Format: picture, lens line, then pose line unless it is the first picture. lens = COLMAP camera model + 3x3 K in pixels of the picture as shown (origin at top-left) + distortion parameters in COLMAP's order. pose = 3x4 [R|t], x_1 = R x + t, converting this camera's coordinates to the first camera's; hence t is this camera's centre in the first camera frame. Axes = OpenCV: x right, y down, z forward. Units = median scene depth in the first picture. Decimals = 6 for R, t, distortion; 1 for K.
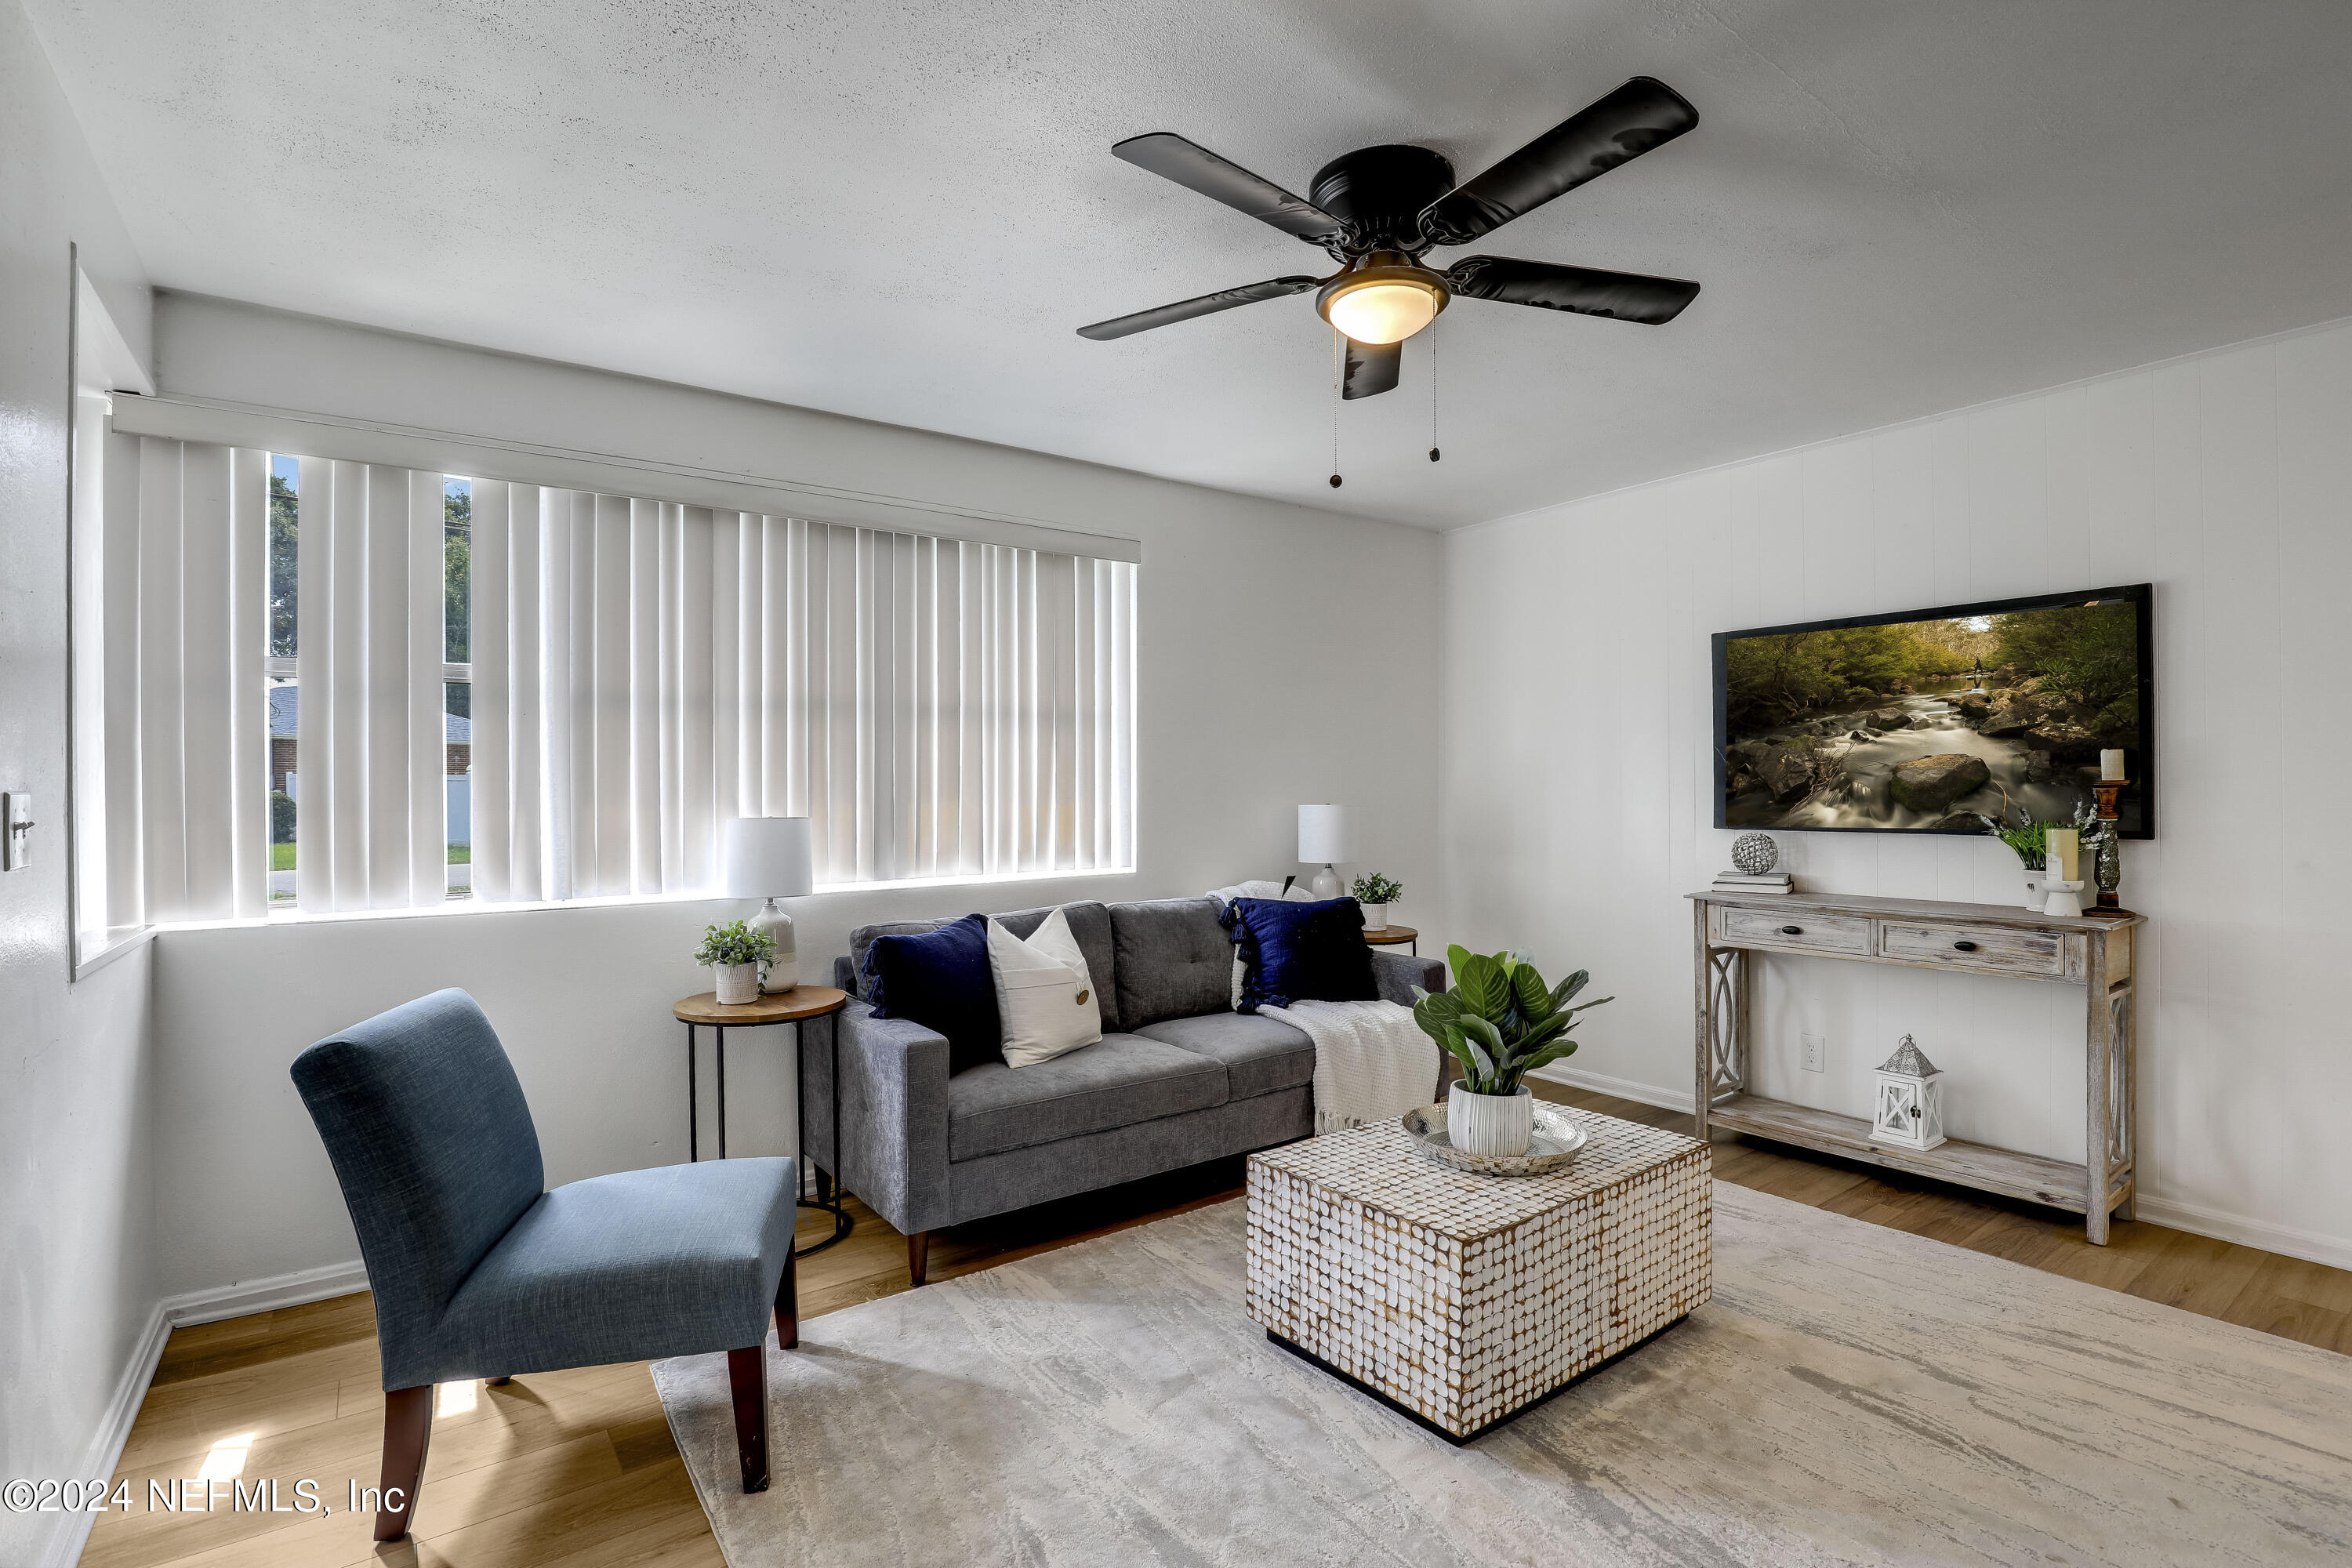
lens RADIAL K [[1103.8, 0, 1214.8], [0, 1103.8, 792.3], [0, 0, 1]] dist [-0.014925, -0.000411]
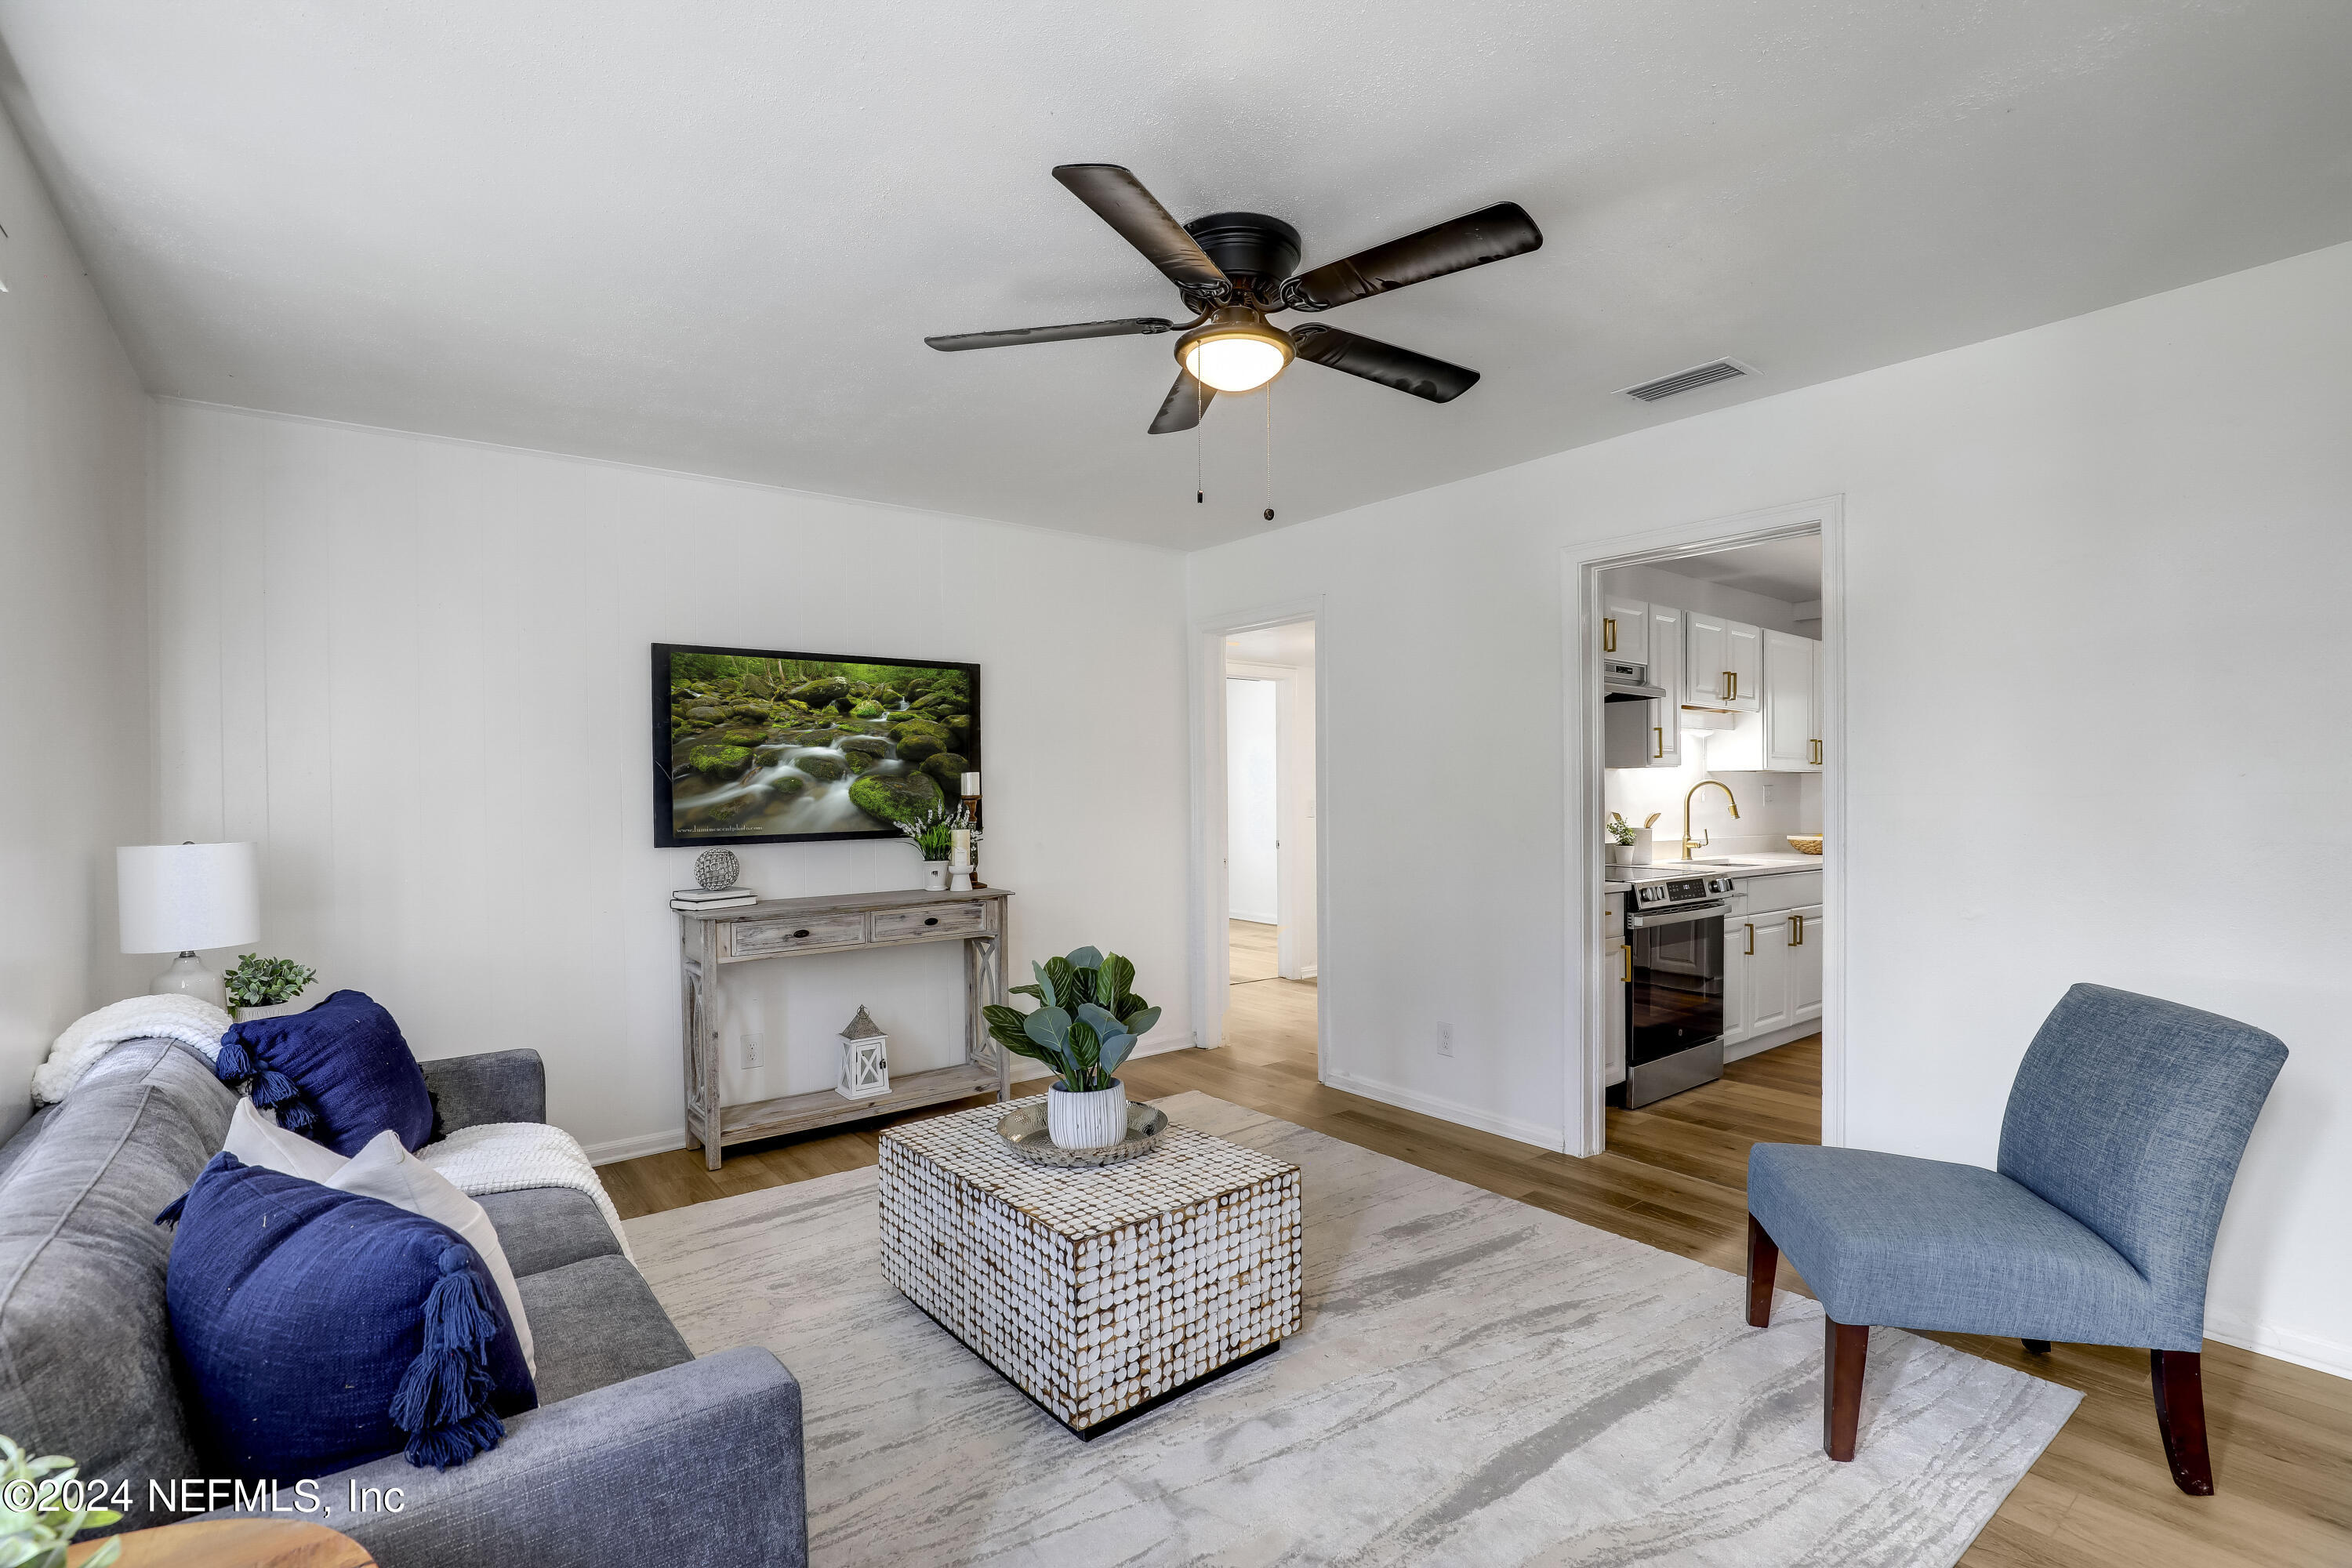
lens RADIAL K [[1060.1, 0, 1191.3], [0, 1060.1, 799.0], [0, 0, 1]] dist [-0.018737, 0.000025]
pose [[-0.003950, -0.003694, 0.999985, -0.827888], [0.017736, 0.999836, 0.003764, -0.007982], [-0.999835, 0.017751, -0.003884, 0.974889]]
